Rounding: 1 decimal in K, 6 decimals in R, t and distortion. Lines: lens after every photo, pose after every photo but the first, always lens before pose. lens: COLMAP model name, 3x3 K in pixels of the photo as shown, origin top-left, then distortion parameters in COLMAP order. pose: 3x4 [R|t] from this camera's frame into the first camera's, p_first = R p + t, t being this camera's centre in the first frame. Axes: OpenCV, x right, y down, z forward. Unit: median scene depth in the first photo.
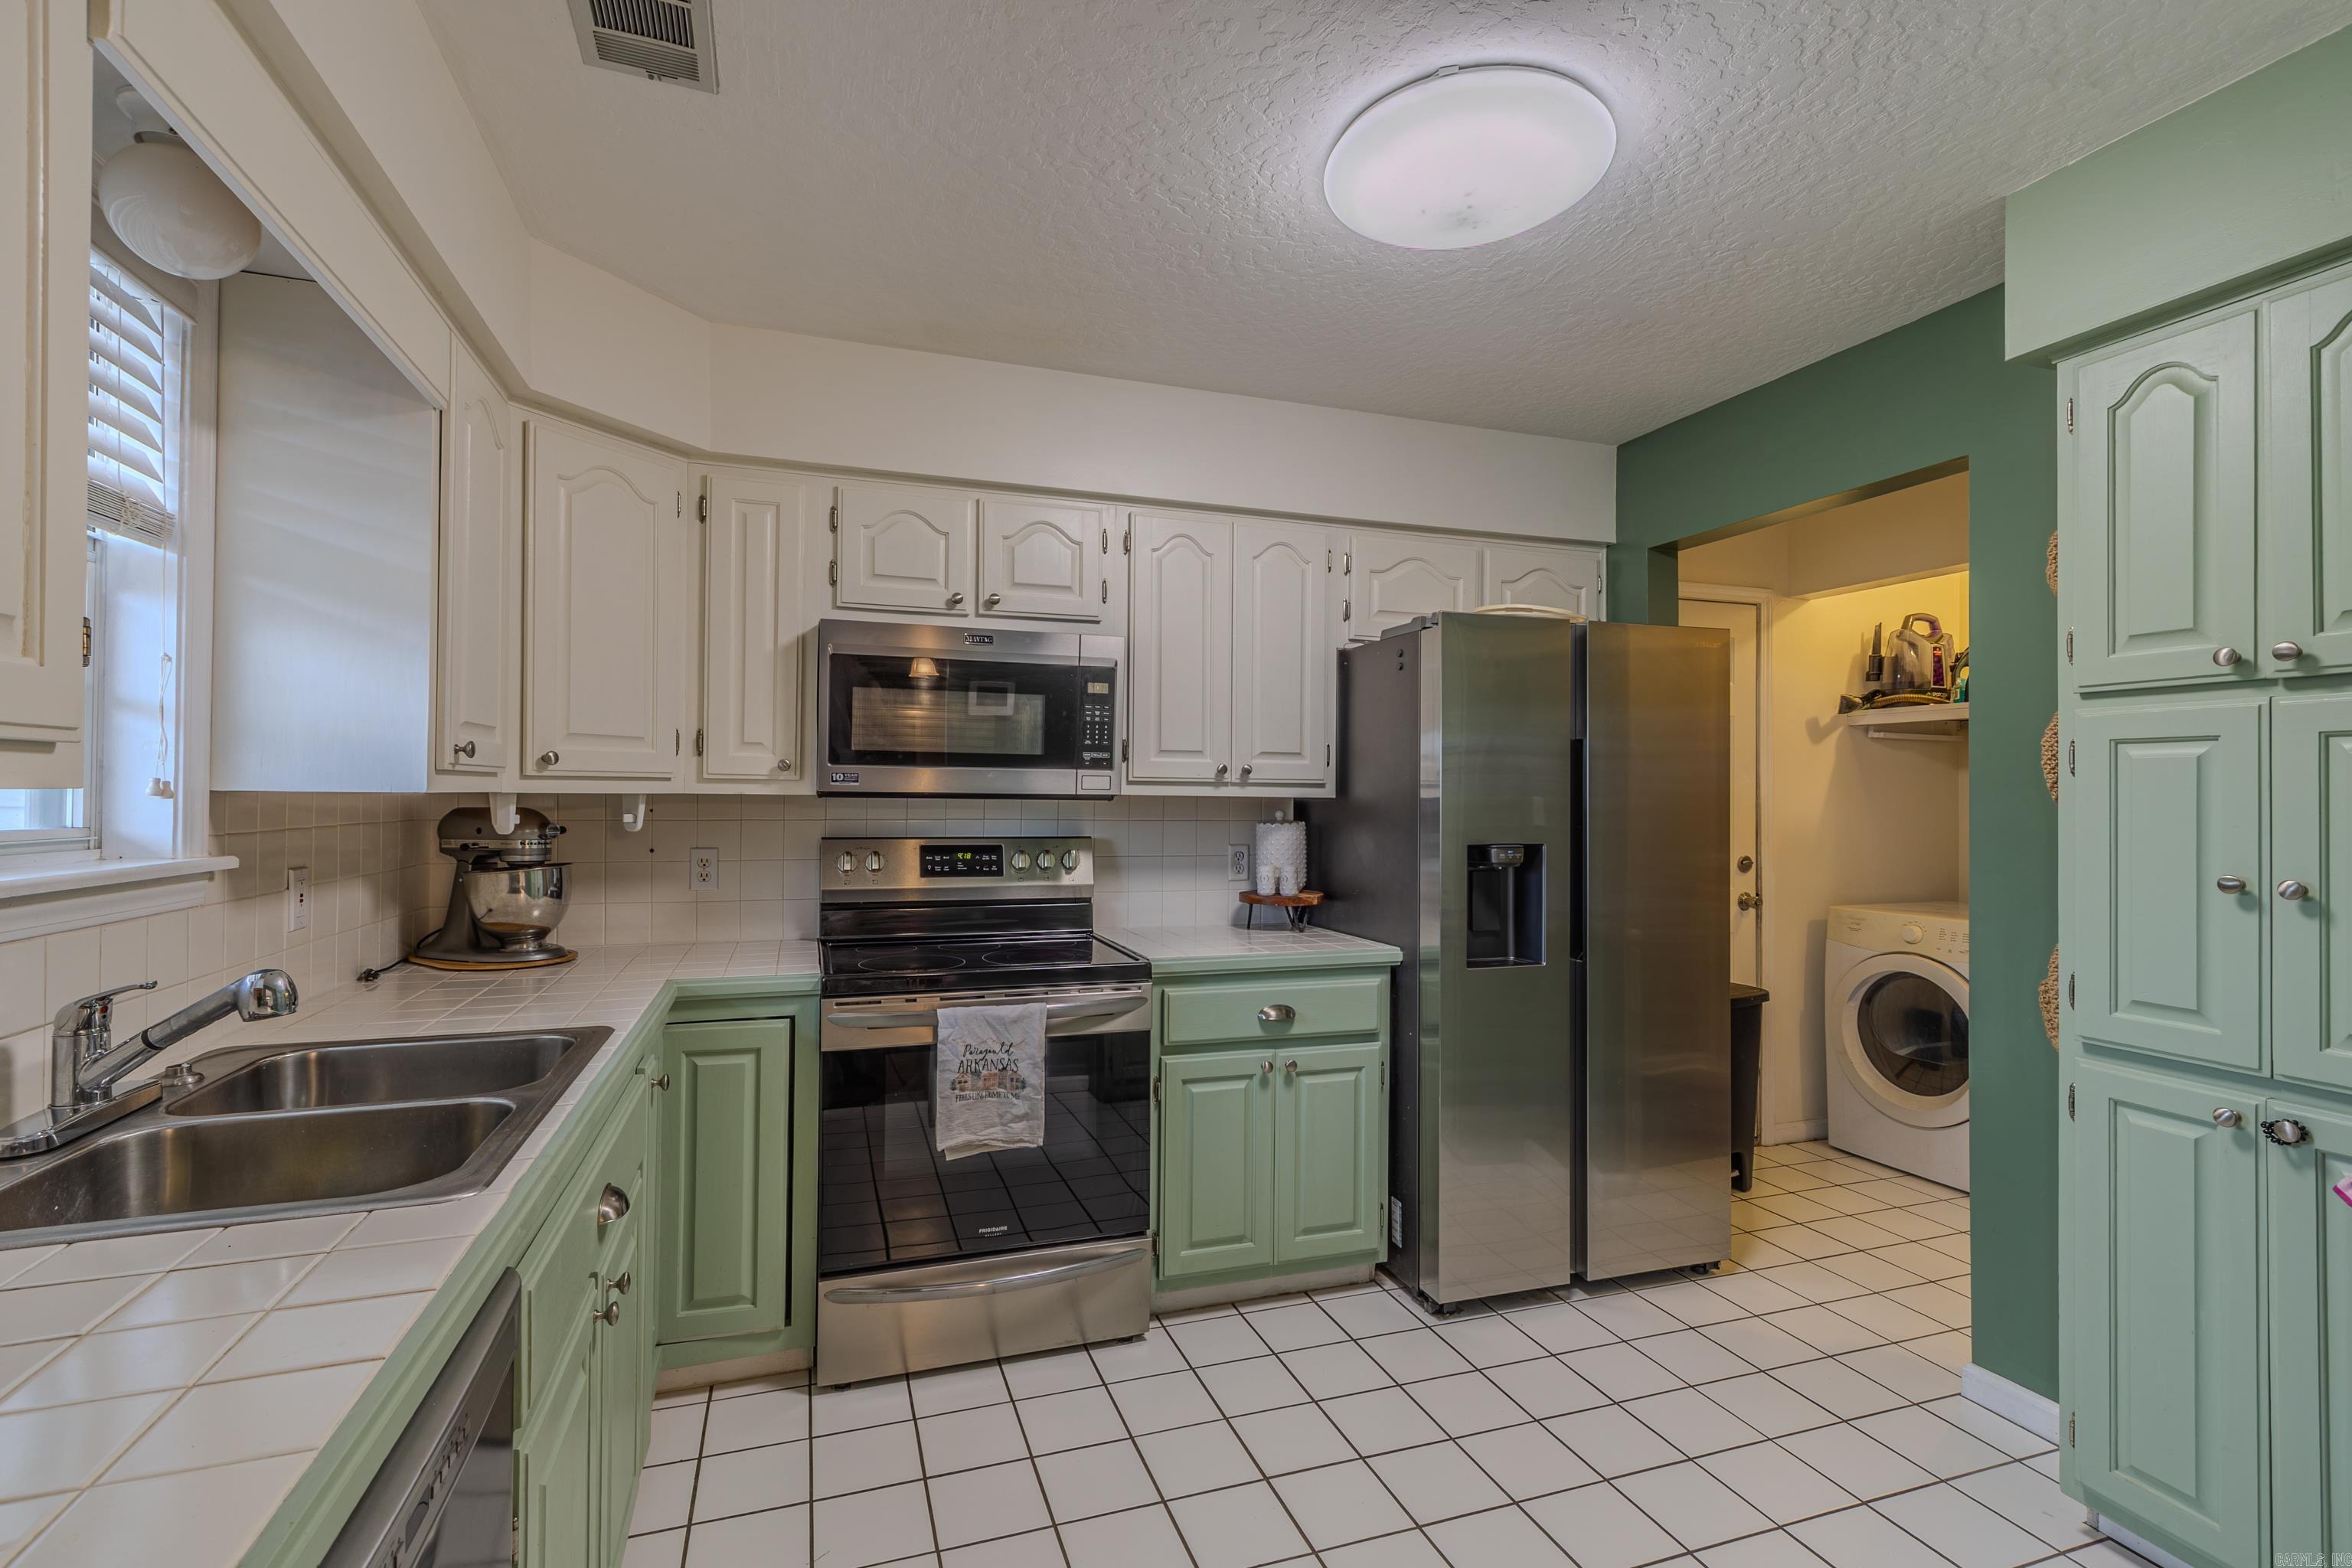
lens RADIAL K [[1088.2, 0, 1176.9], [0, 1088.2, 787.6], [0, 0, 1]] dist [0.009172, -0.001788]
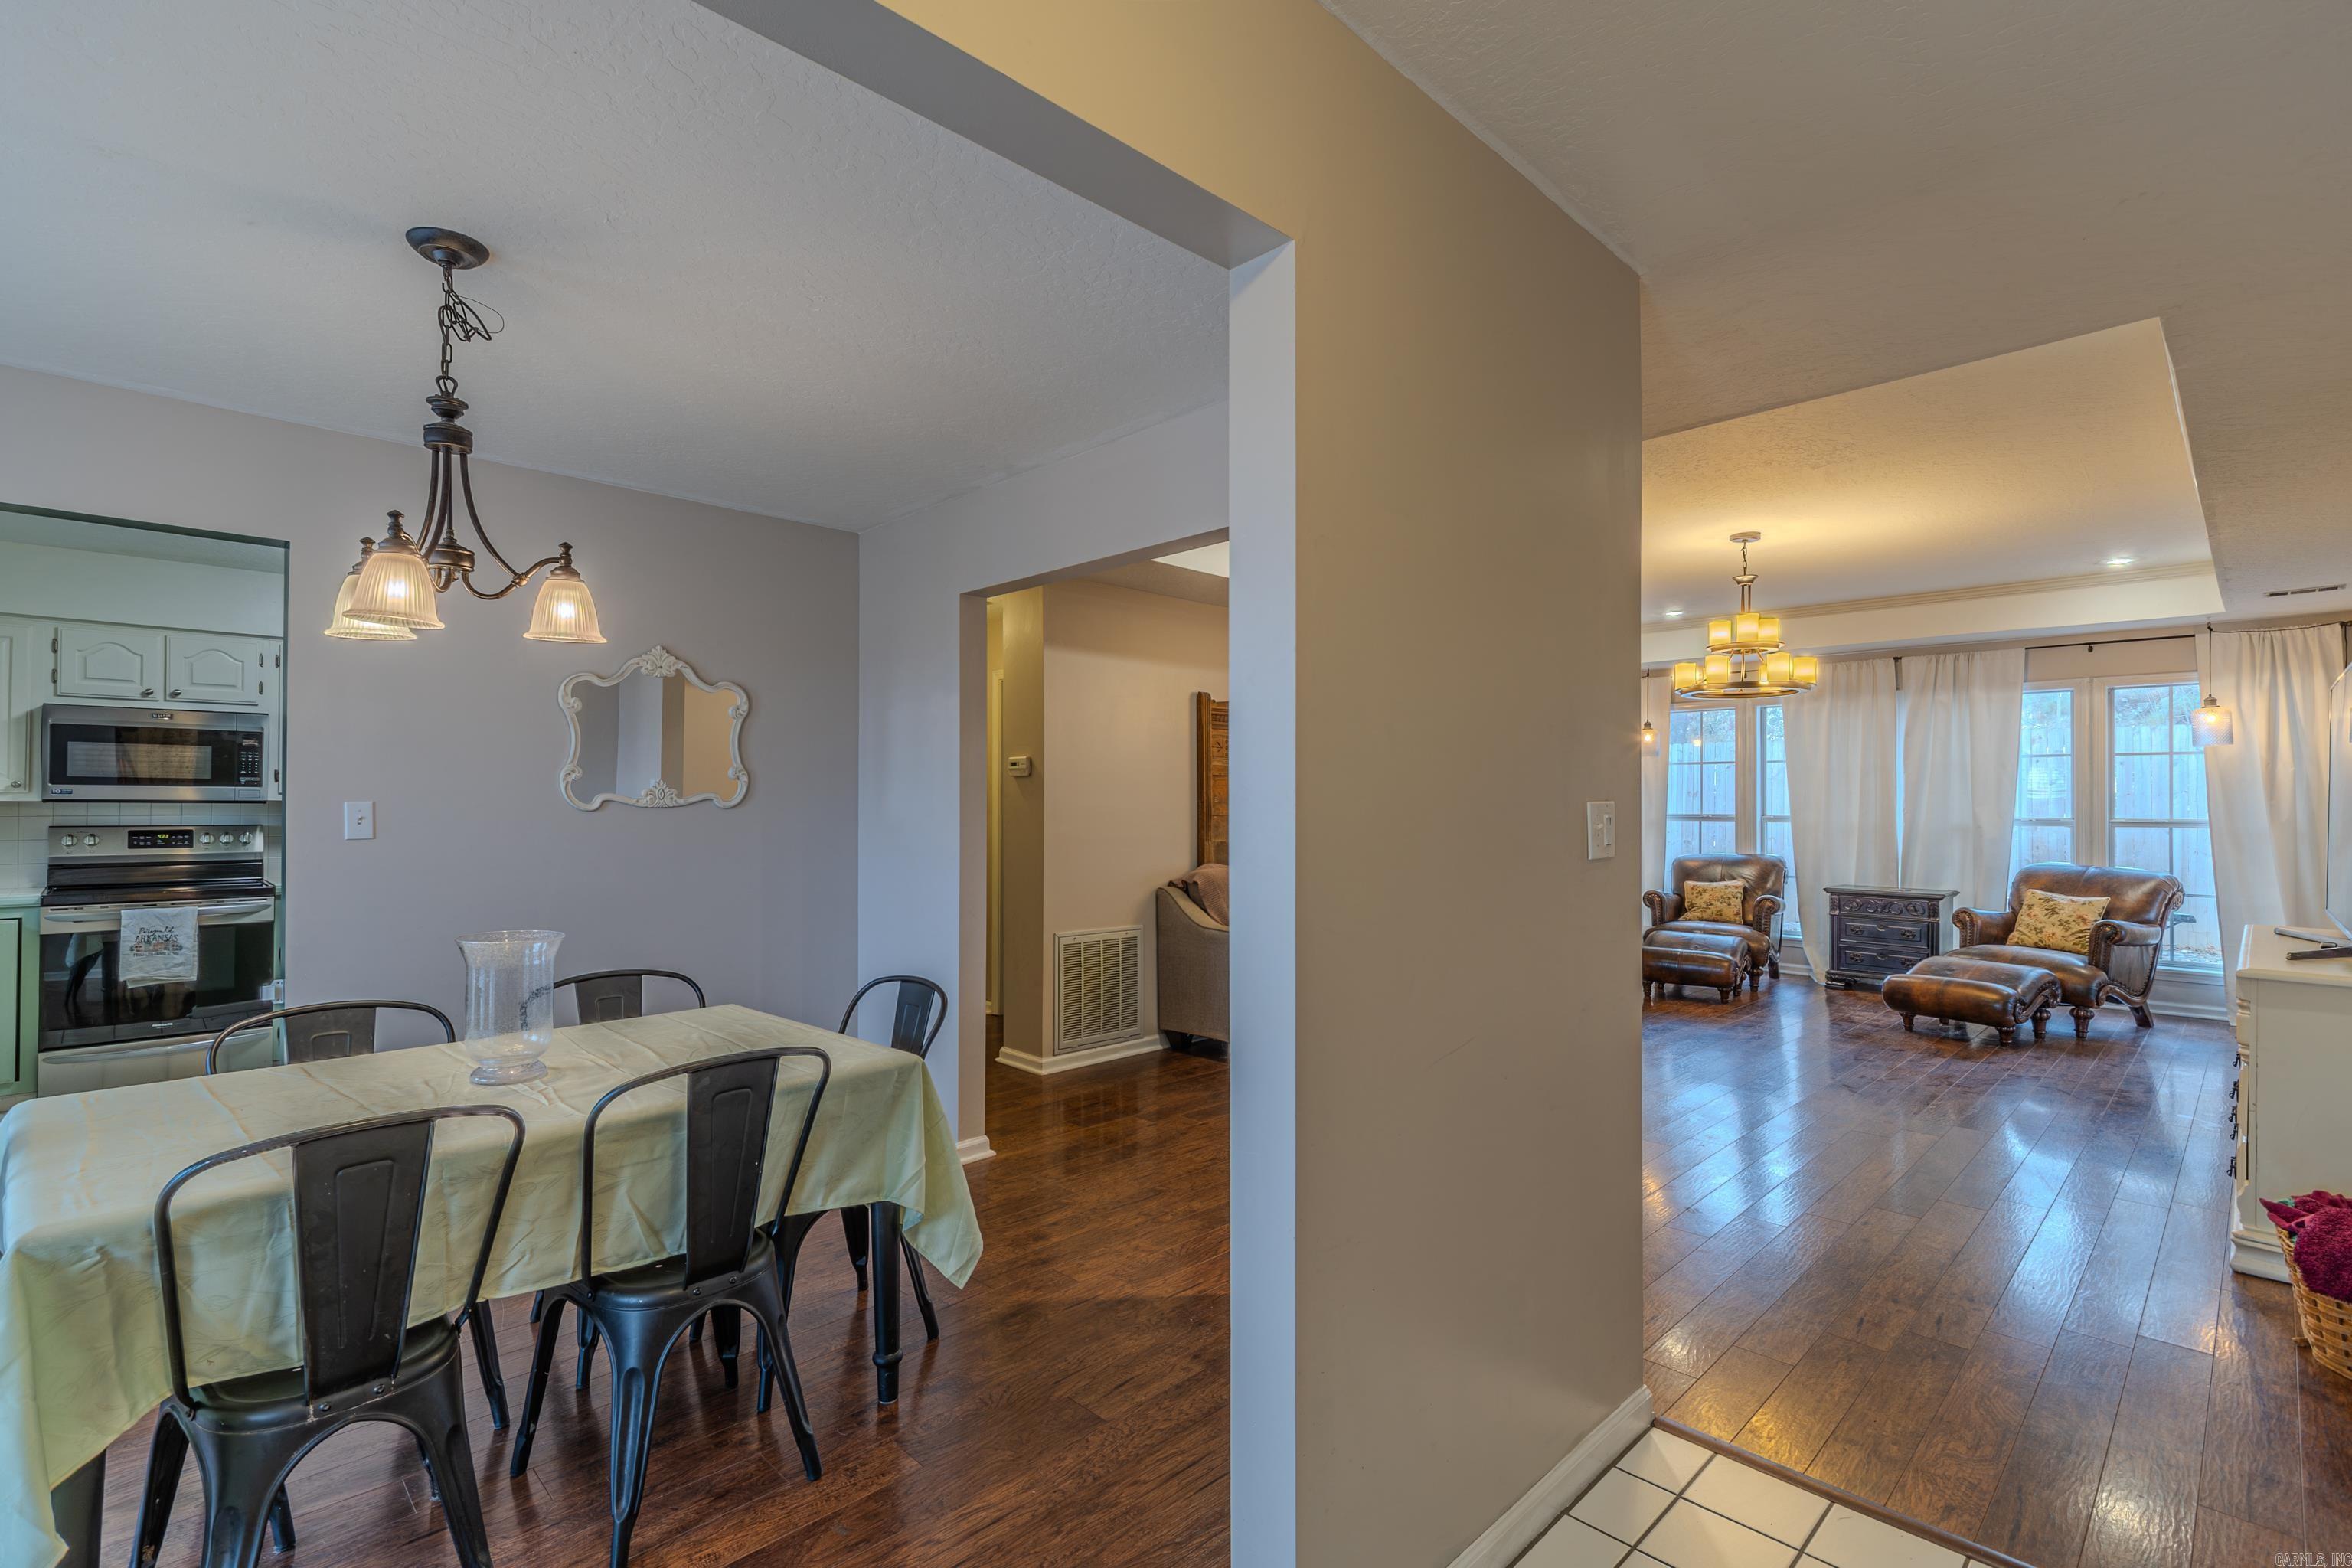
lens RADIAL K [[1088.2, 0, 1169.1], [0, 1088.2, 793.6], [0, 0, 1]] dist [0.009172, -0.001788]
pose [[0.904927, -0.000643, 0.425566, 0.595971], [0.000279, 1.000000, 0.000917, -0.007045], [-0.425567, -0.000711, 0.904927, -1.458701]]
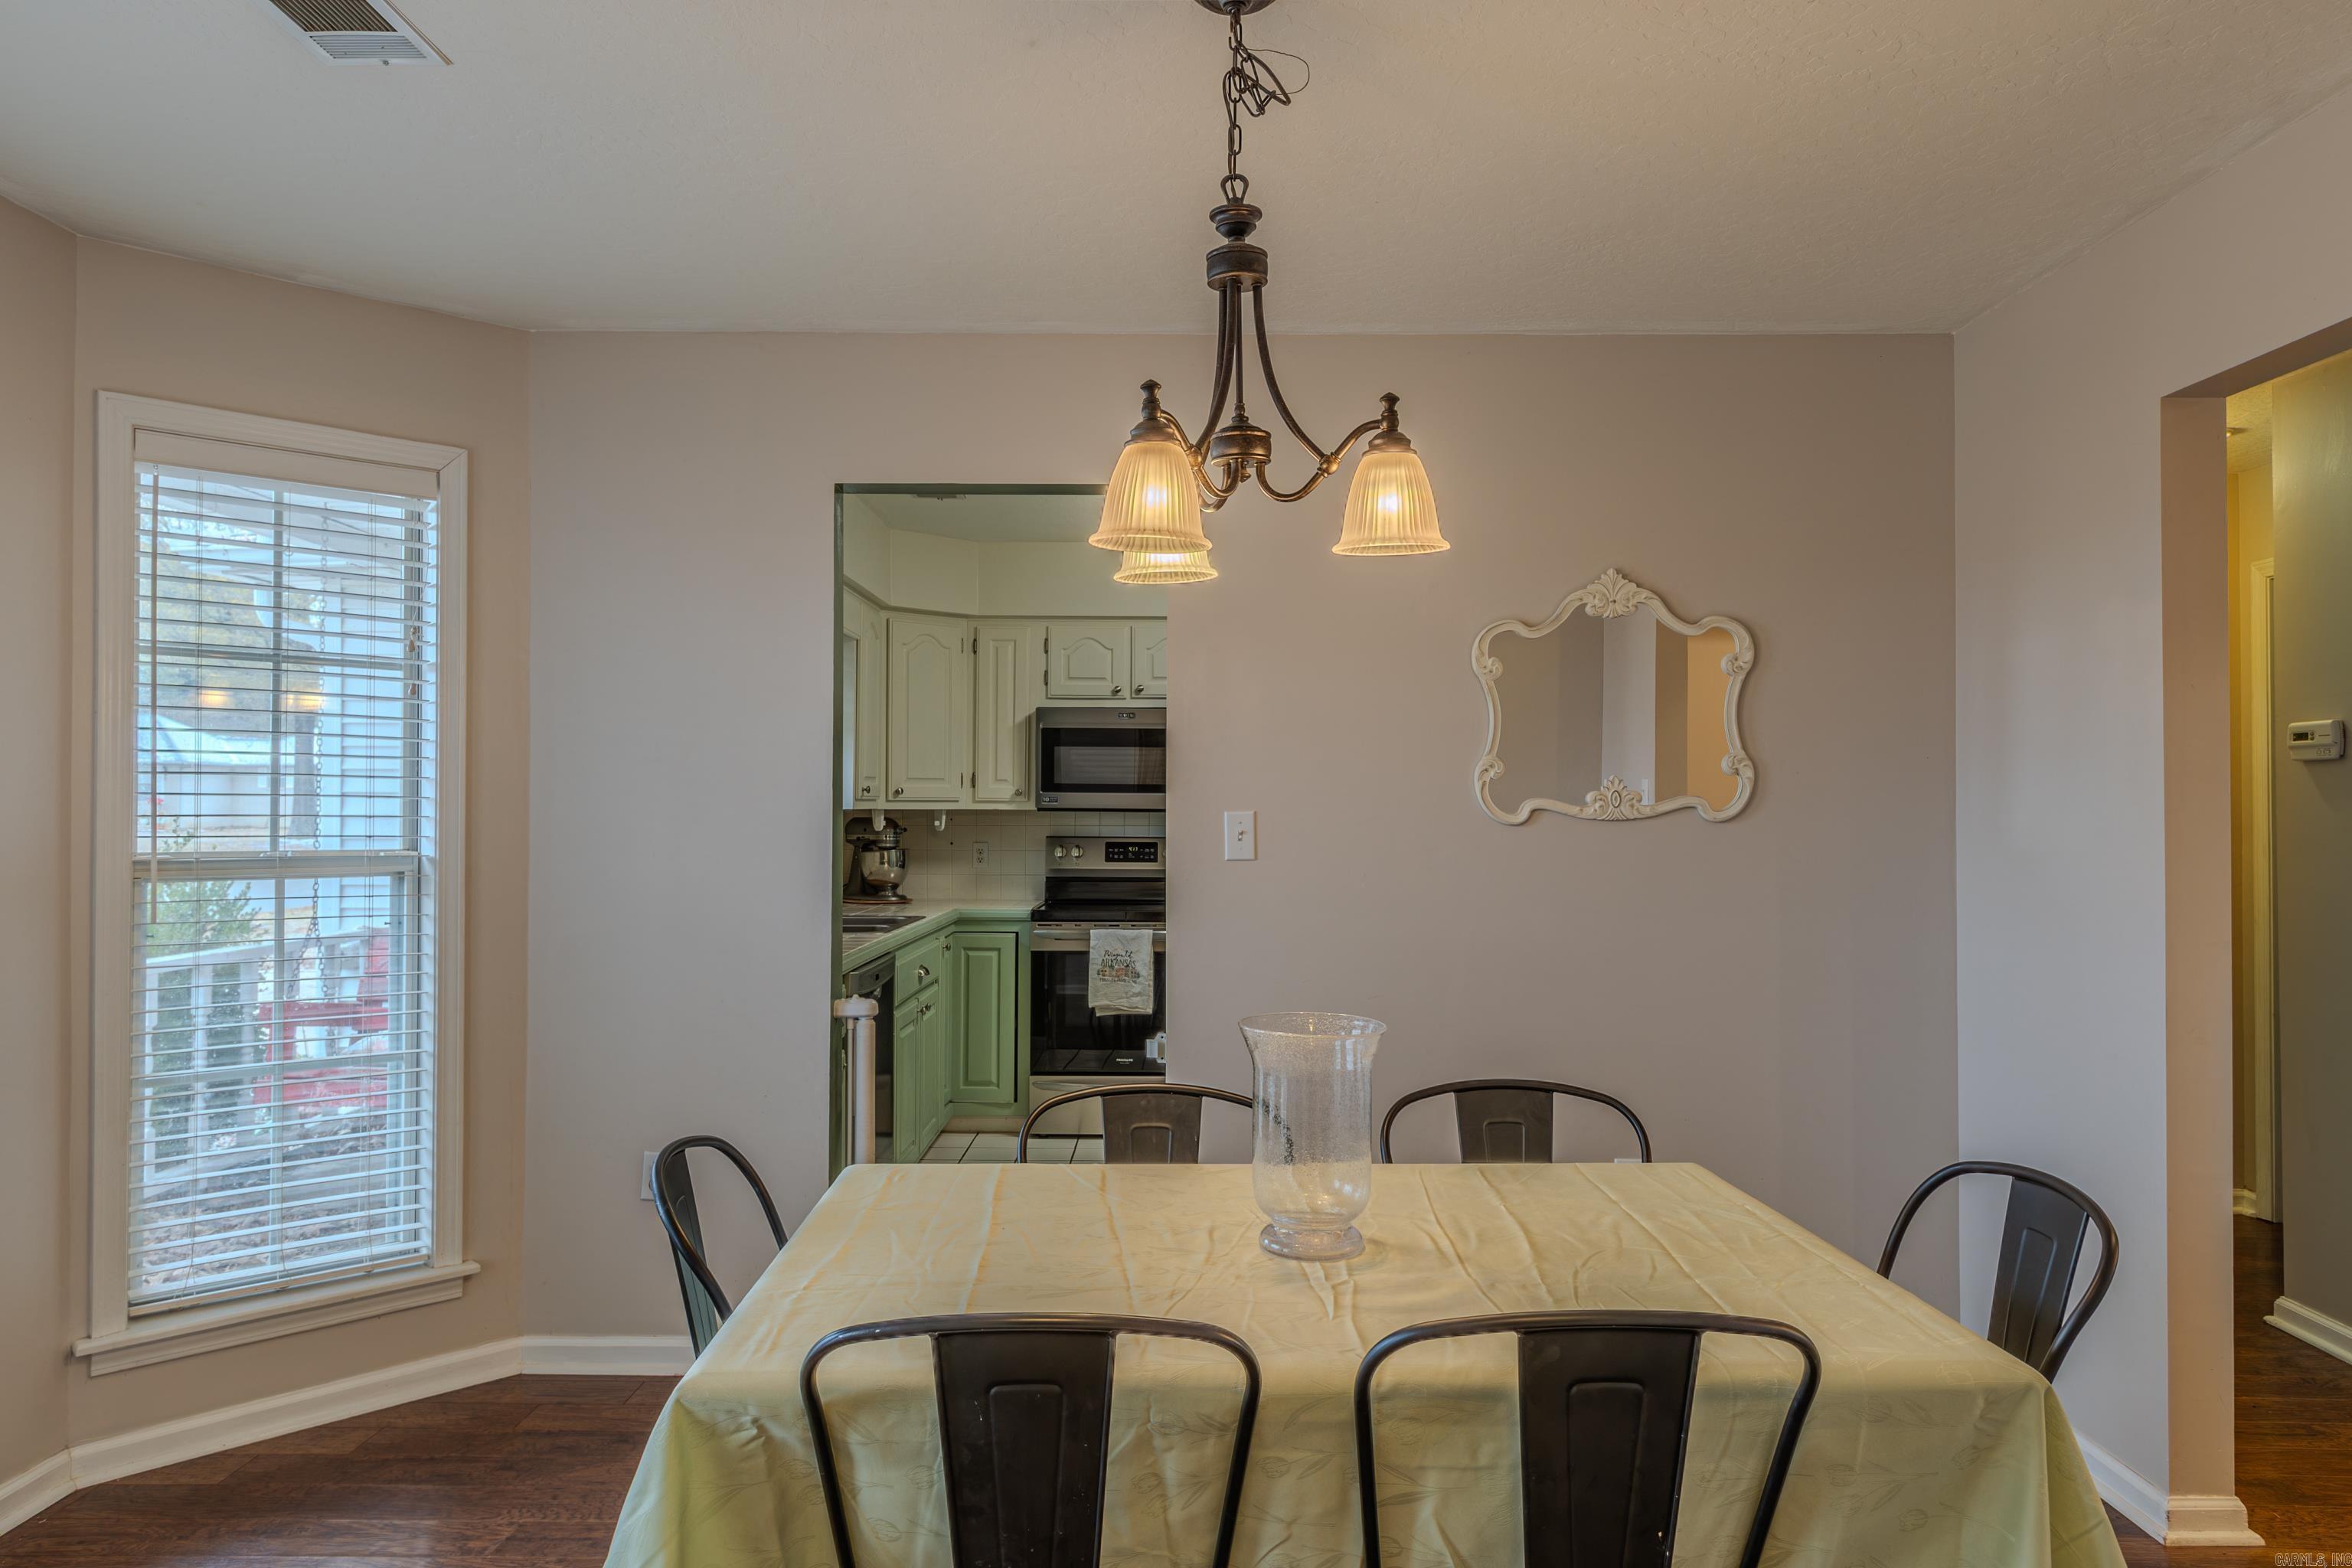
lens RADIAL K [[1523.3, 0, 1159.9], [0, 1523.3, 787.8], [0, 0, 1]] dist [0.016681, -0.008810]
pose [[0.940899, -0.008701, -0.338577, 0.678040], [0.005964, 0.999941, -0.009124, -0.005330], [0.338636, 0.006565, 0.940895, -1.211852]]
